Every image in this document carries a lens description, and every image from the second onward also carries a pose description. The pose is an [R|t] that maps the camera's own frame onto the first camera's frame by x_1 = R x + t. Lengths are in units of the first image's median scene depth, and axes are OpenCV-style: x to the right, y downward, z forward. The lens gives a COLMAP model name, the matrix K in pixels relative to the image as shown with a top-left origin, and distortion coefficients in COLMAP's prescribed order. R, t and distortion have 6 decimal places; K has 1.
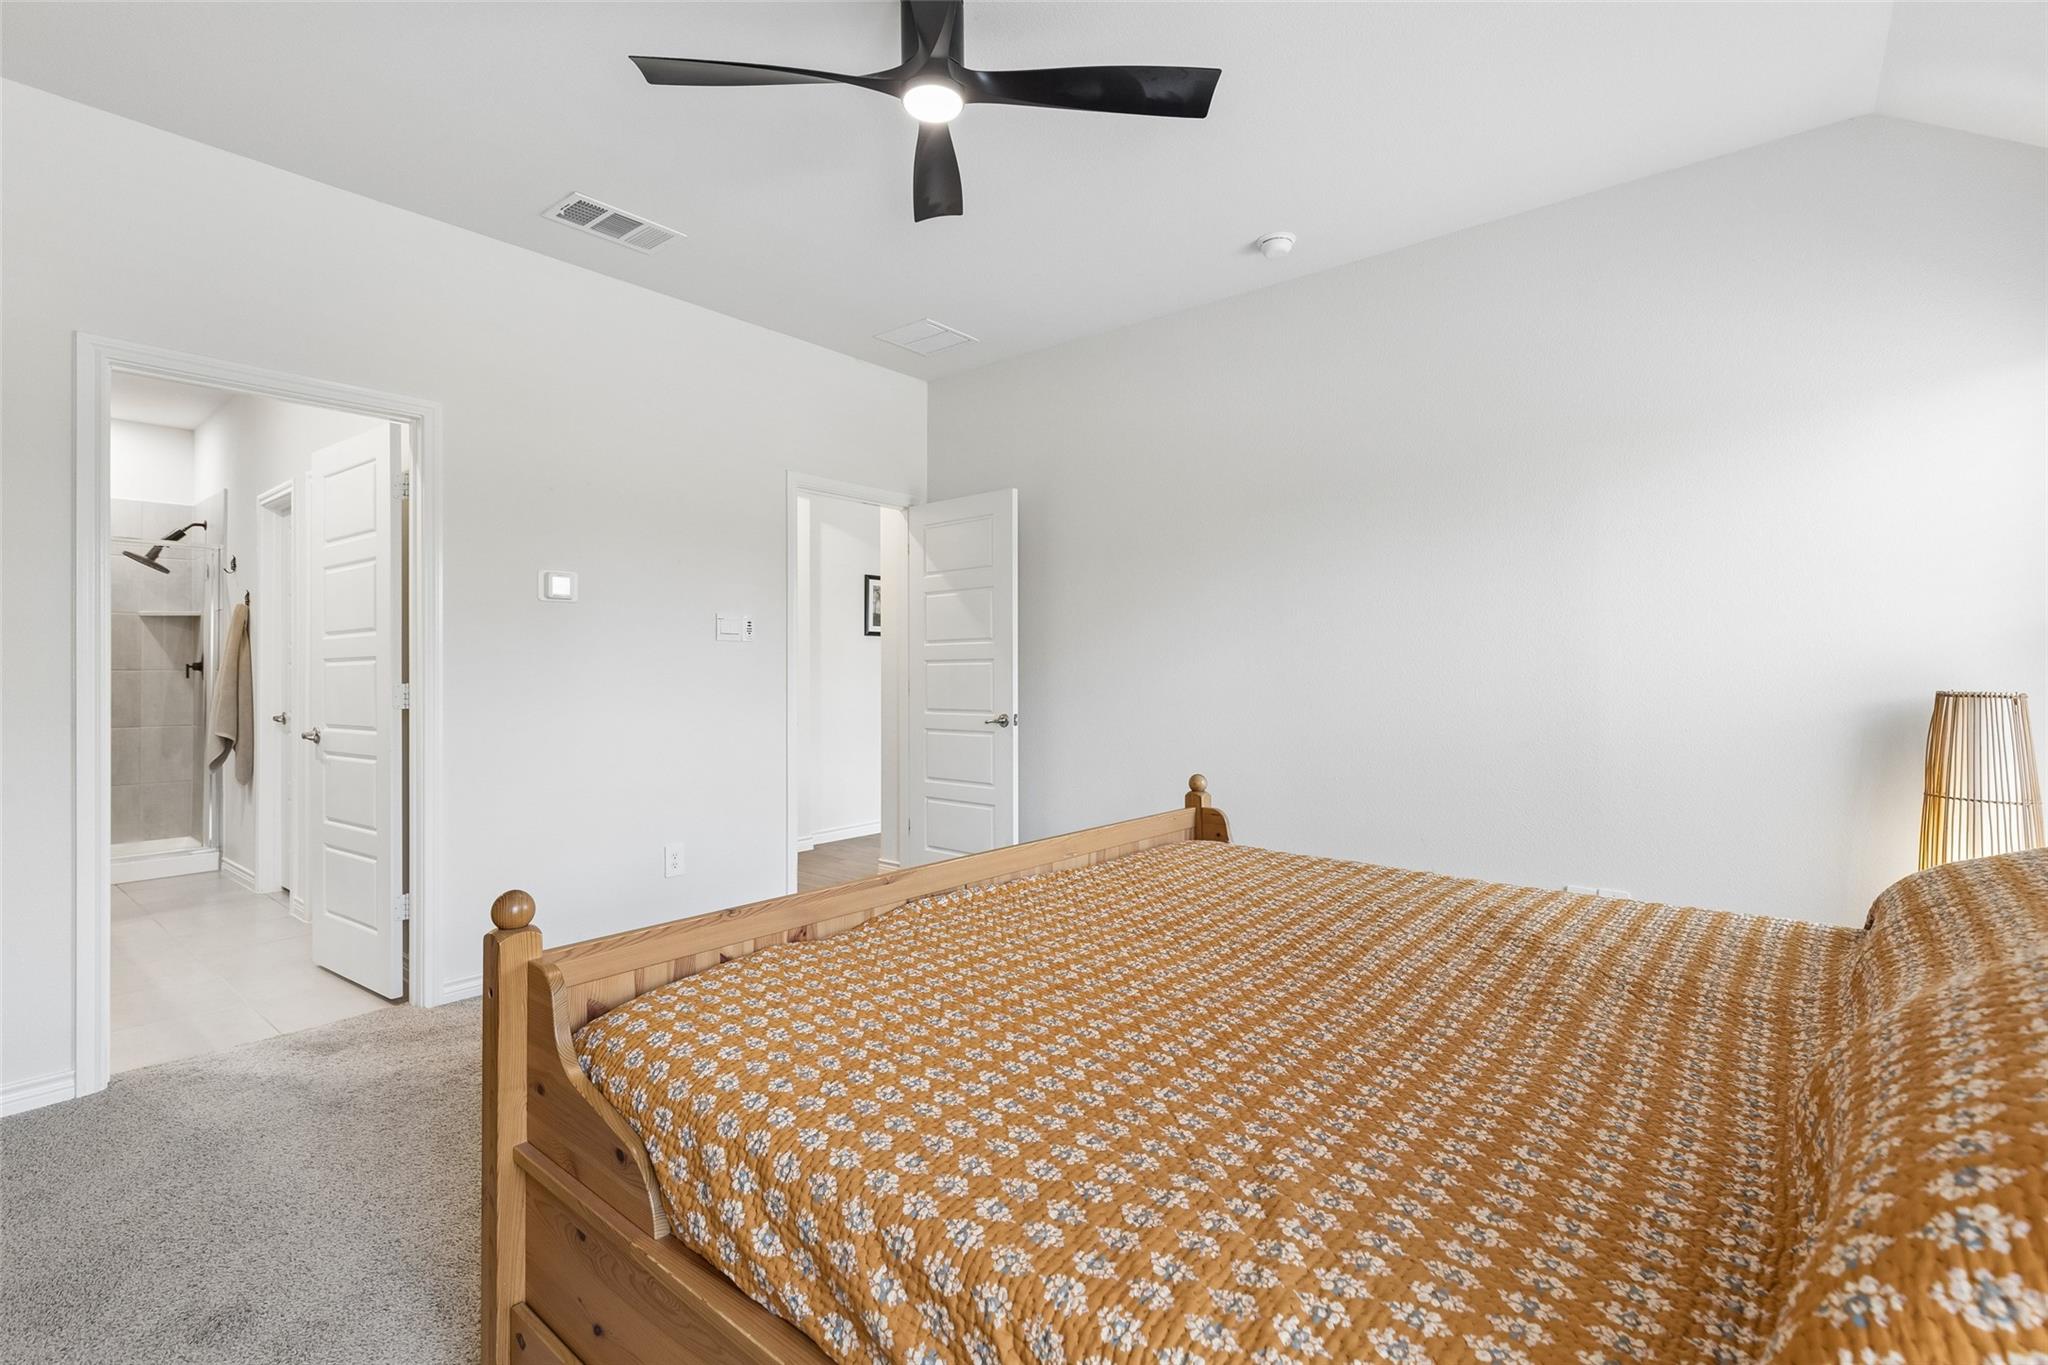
lens RADIAL K [[921.0, 0, 1033.5], [0, 921.0, 673.2], [0, 0, 1]] dist [-0.001423, -0.000002]
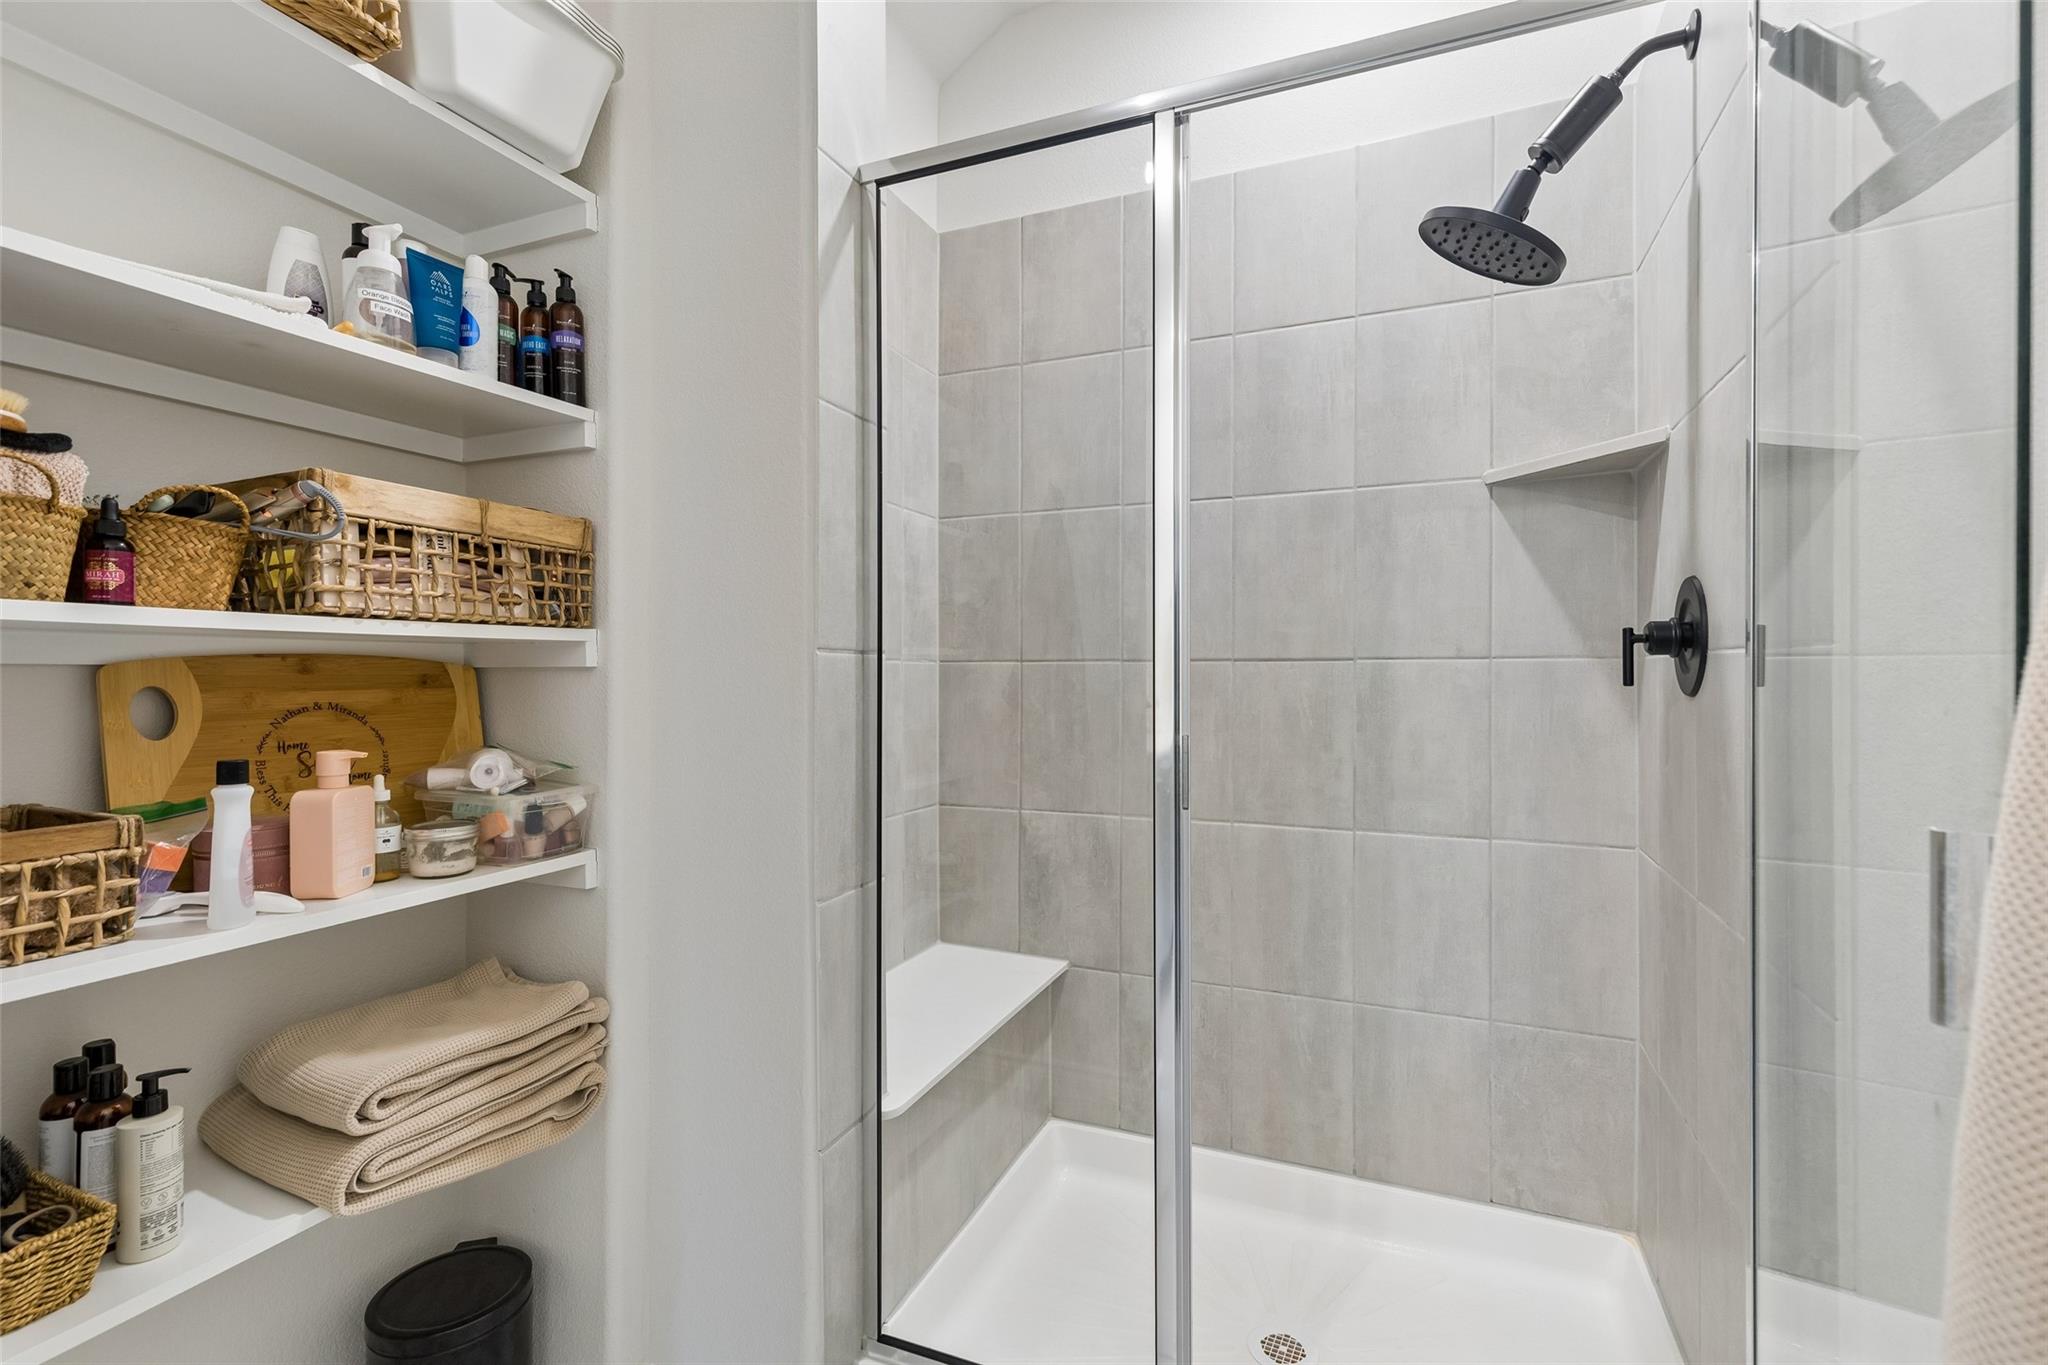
lens RADIAL K [[921.0, 0, 1021.1], [0, 921.0, 677.3], [0, 0, 1]] dist [-0.001423, -0.000002]
pose [[0.277387, 0.001461, -0.960757, -0.760884], [0.003790, 0.999989, 0.002615, 0.002244], [0.960751, -0.004367, 0.277379, 0.810308]]
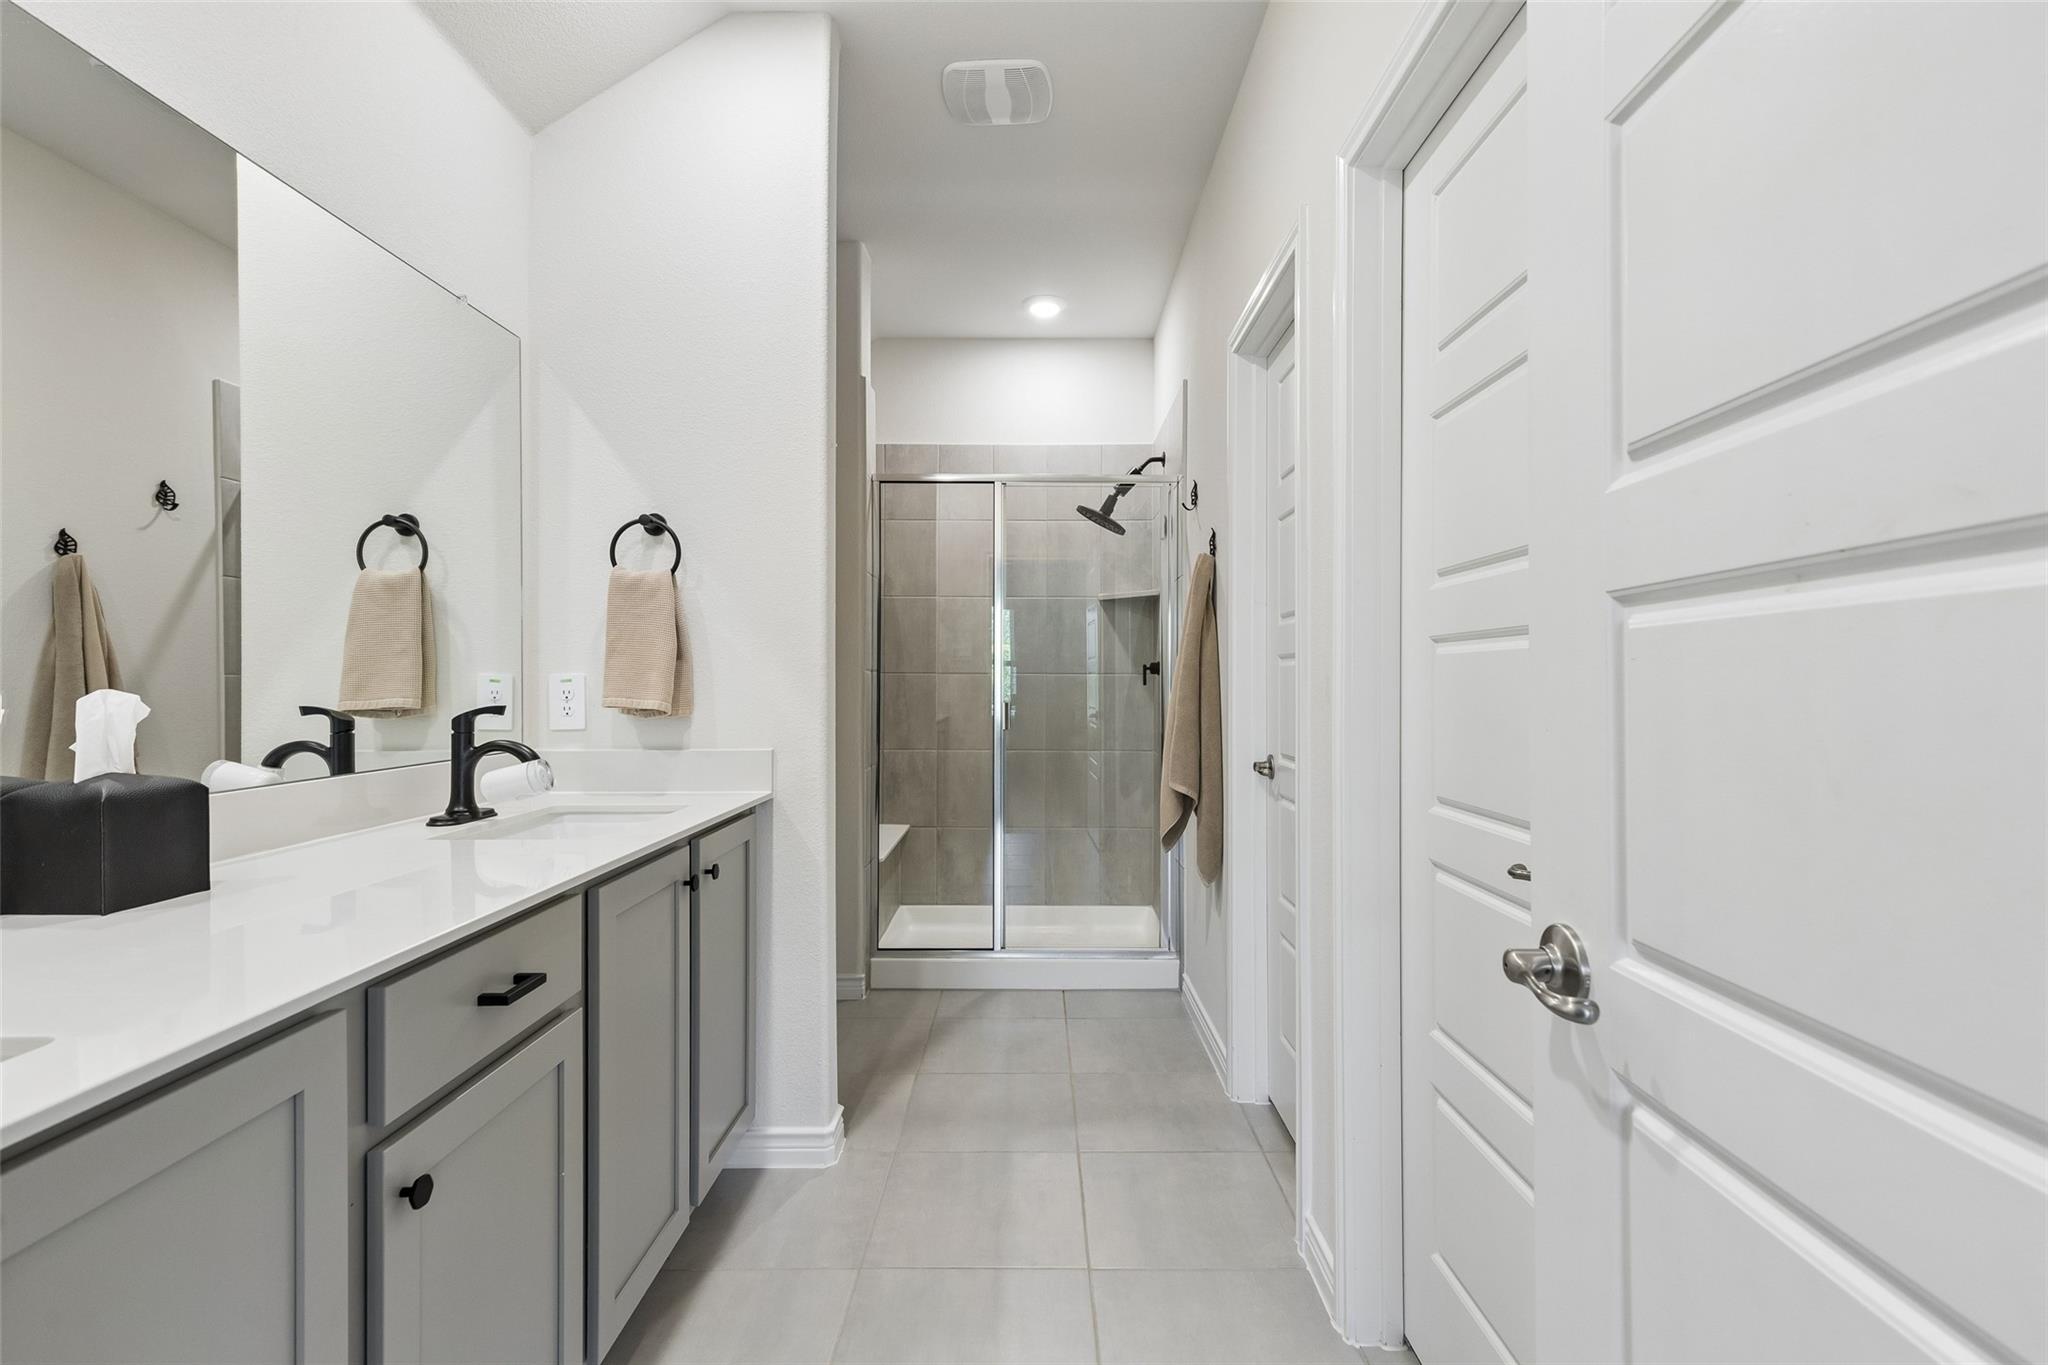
lens RADIAL K [[921.0, 0, 1029.3], [0, 921.0, 676.9], [0, 0, 1]] dist [-0.001423, -0.000002]
pose [[0.623032, -0.000095, -0.782196, -0.455121], [0.000704, 1.000000, 0.000439, -0.001061], [0.782196, -0.000824, 0.623032, 0.527230]]
